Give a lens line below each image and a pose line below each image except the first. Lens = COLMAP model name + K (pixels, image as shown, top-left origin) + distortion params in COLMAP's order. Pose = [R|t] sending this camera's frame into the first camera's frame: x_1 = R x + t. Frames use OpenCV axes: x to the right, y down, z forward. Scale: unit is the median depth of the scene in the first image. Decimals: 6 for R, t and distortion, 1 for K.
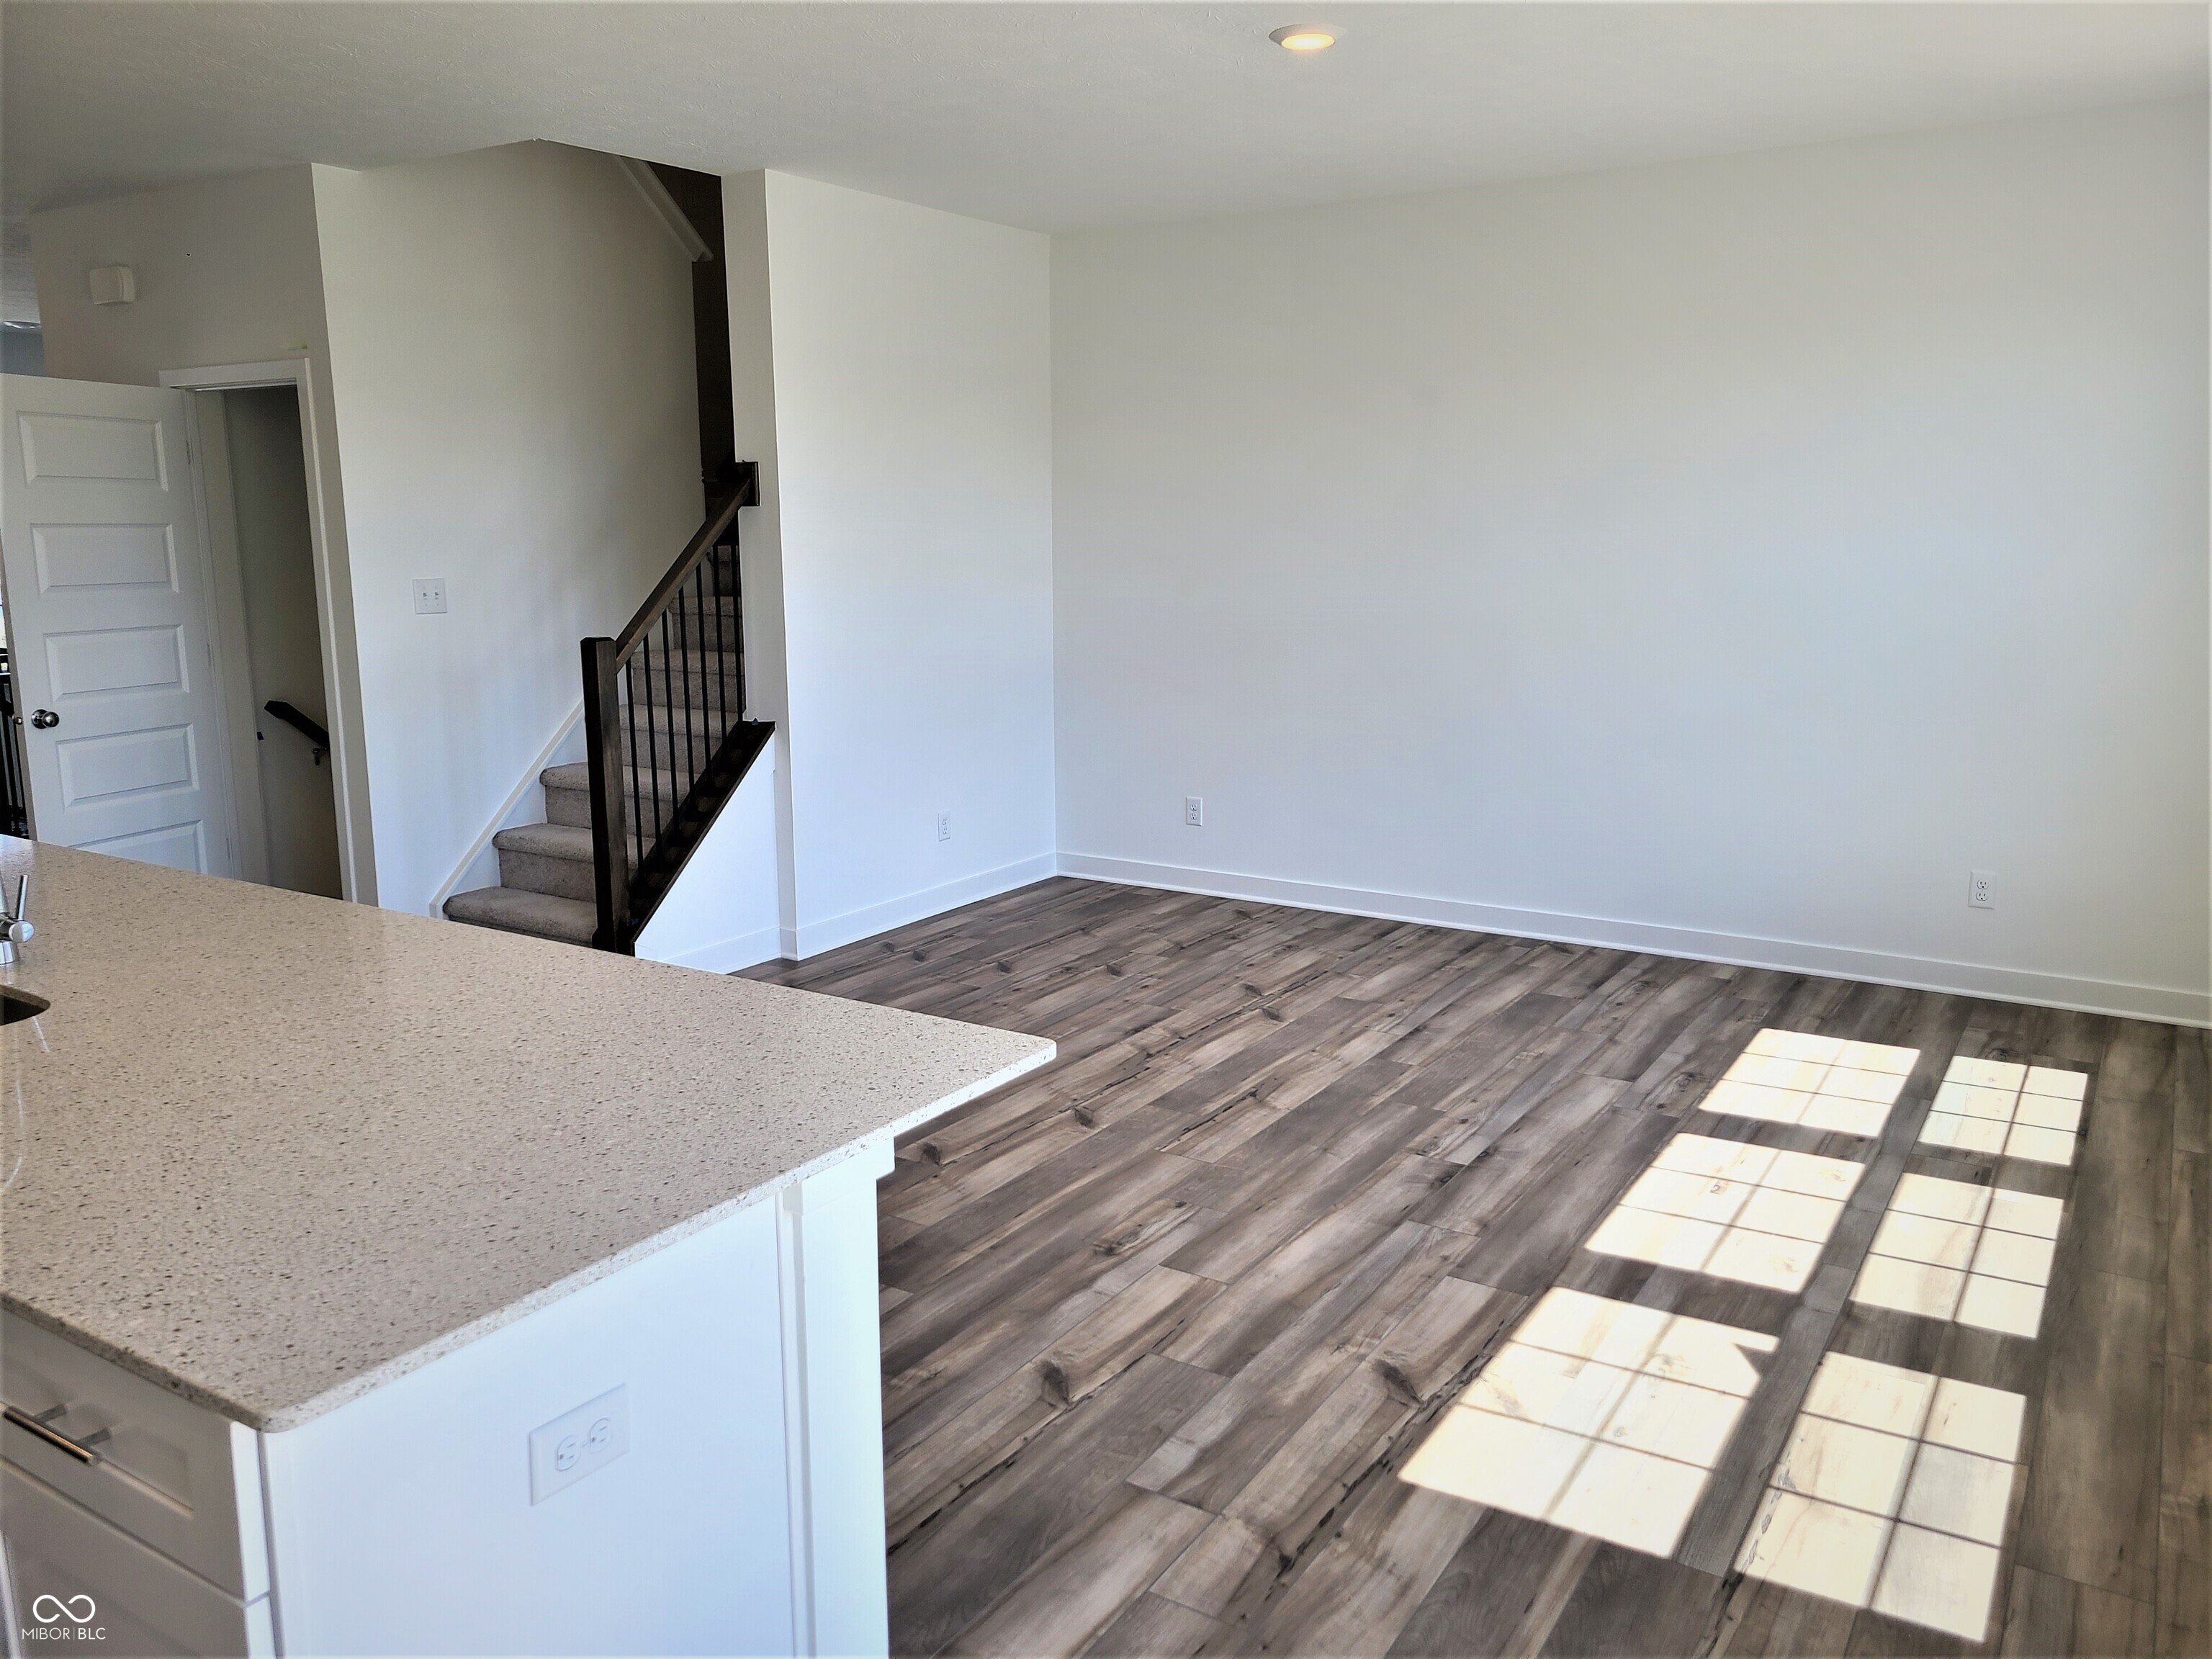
lens RADIAL K [[1664.7, 0, 1102.4], [0, 1664.7, 835.0], [0, 0, 1]] dist [0.051211, -0.027723]
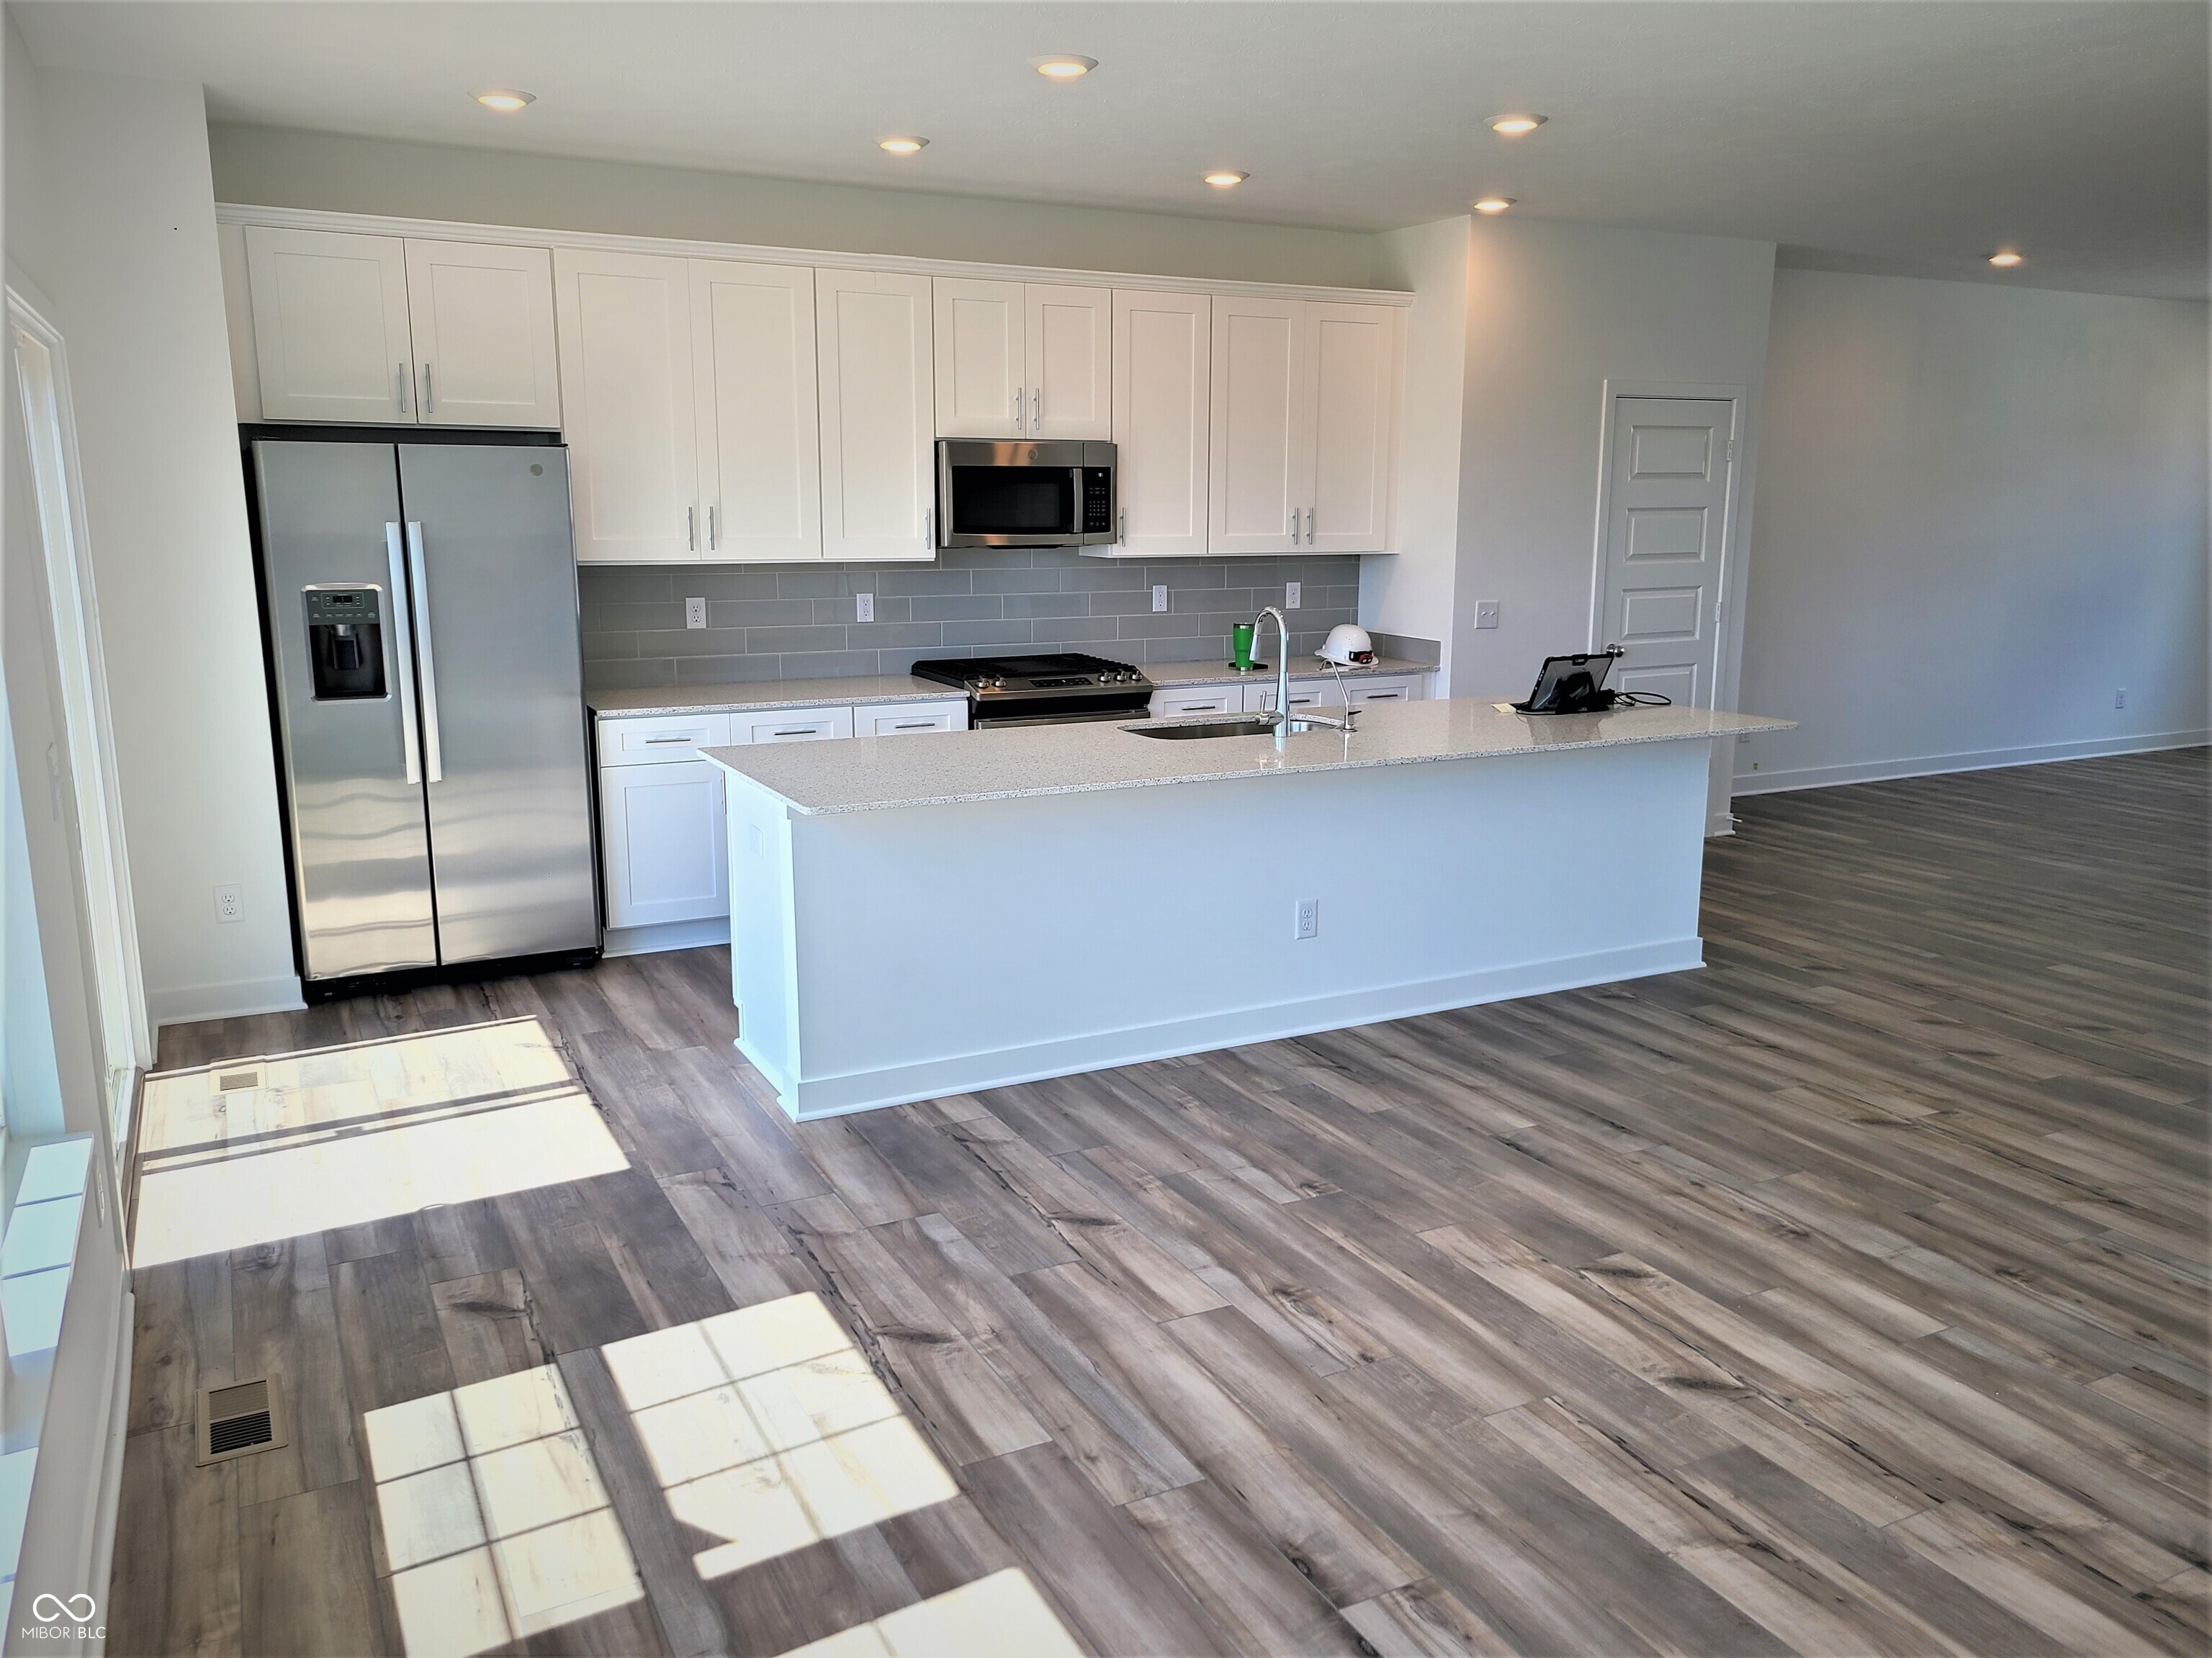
lens RADIAL K [[1664.6, 0, 1113.5], [0, 1664.6, 820.3], [0, 0, 1]] dist [0.051211, -0.027723]
pose [[-0.493146, 0.173620, -0.852445, 0.940684], [-0.162682, 0.944192, 0.286419, -0.302439], [0.854600, 0.279924, -0.437380, 1.443351]]
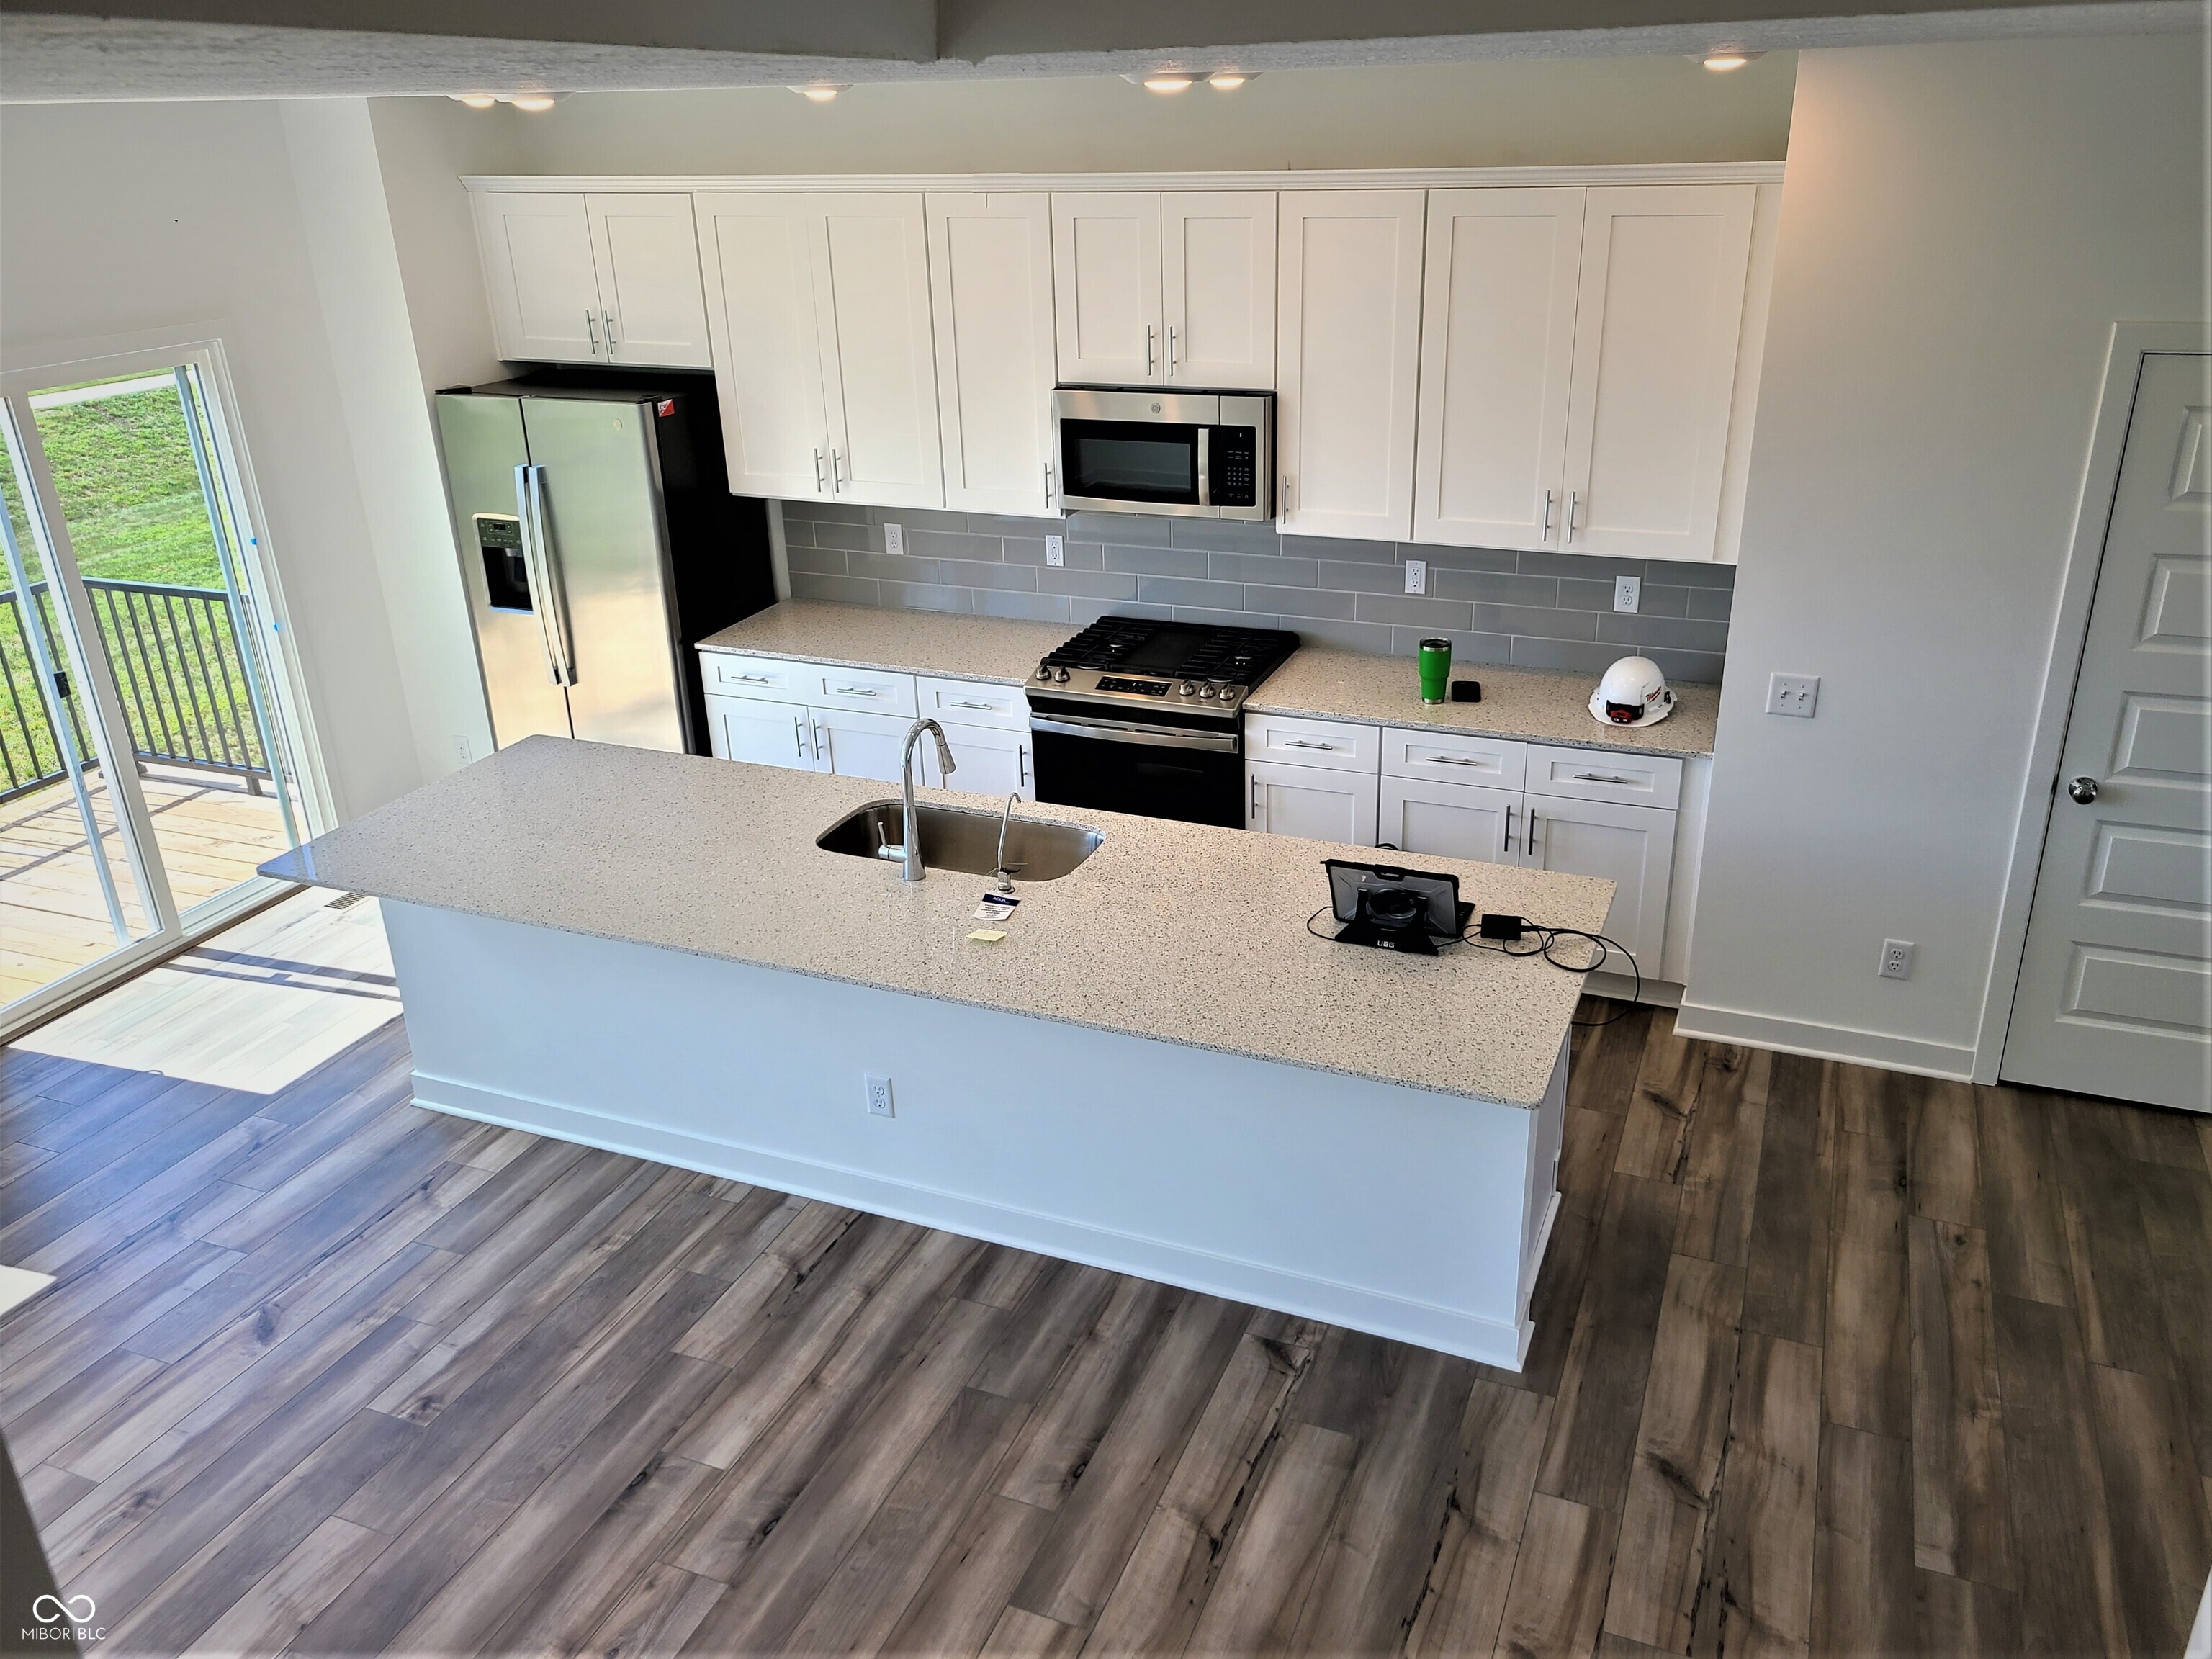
lens RADIAL K [[1664.7, 0, 1119.2], [0, 1664.7, 824.8], [0, 0, 1]] dist [0.051211, -0.027723]
pose [[-0.981282, 0.106152, -0.160679, -0.503461], [-0.001777, 0.829335, 0.558748, -0.726088], [0.192569, 0.548575, -0.813623, 1.949407]]
